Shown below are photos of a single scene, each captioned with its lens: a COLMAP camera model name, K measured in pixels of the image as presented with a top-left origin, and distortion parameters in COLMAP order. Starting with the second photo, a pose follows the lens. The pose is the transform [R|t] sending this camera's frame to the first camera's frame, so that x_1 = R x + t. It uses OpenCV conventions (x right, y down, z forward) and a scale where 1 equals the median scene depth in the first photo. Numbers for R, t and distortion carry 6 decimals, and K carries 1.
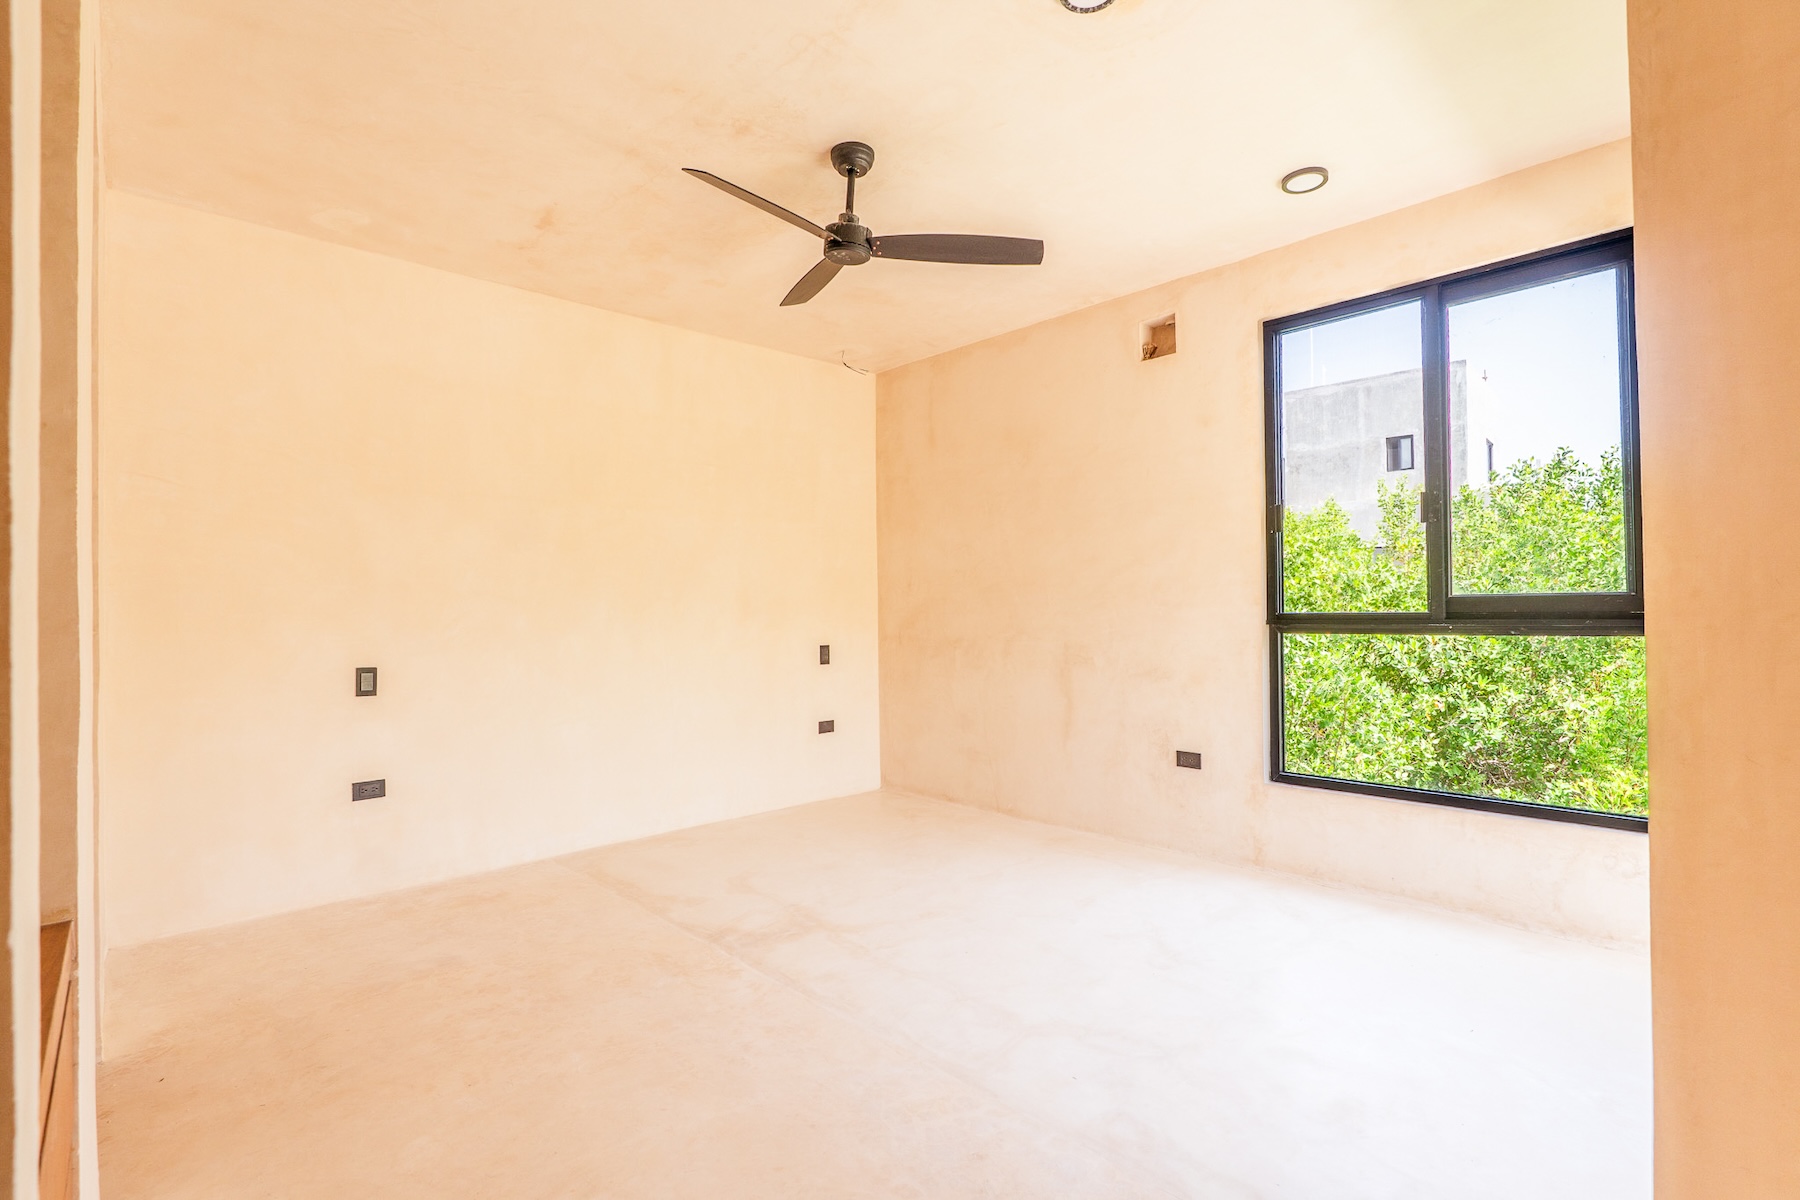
lens RADIAL K [[855.9, 0, 892.8], [0, 855.9, 601.8], [0, 0, 1]] dist [-0.004470, -0.000369]
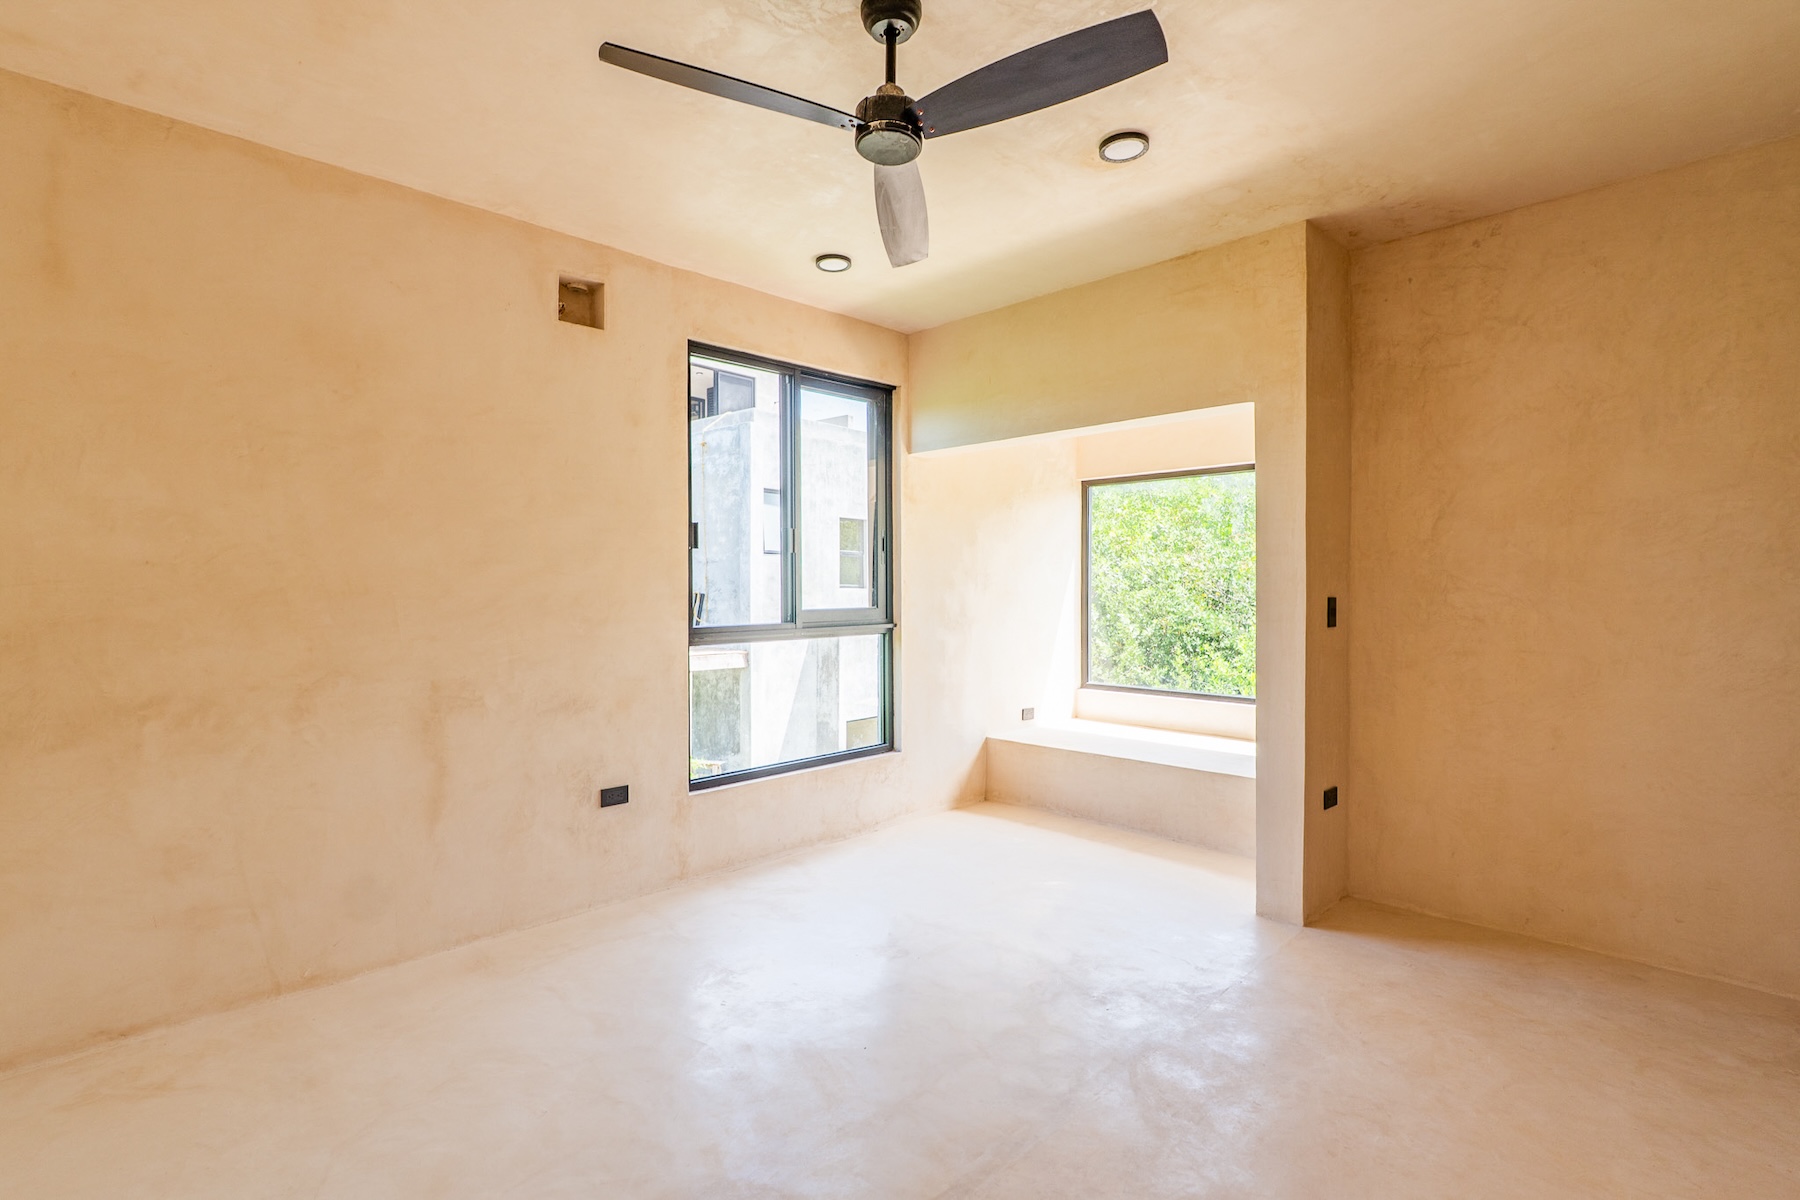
lens RADIAL K [[855.9, 0, 892.8], [0, 855.9, 601.8], [0, 0, 1]] dist [-0.004470, -0.000369]
pose [[-0.036891, -0.005107, 0.999306, -0.504113], [-0.001925, 0.999985, 0.005039, -0.019674], [-0.999317, -0.001738, -0.036900, 0.684225]]
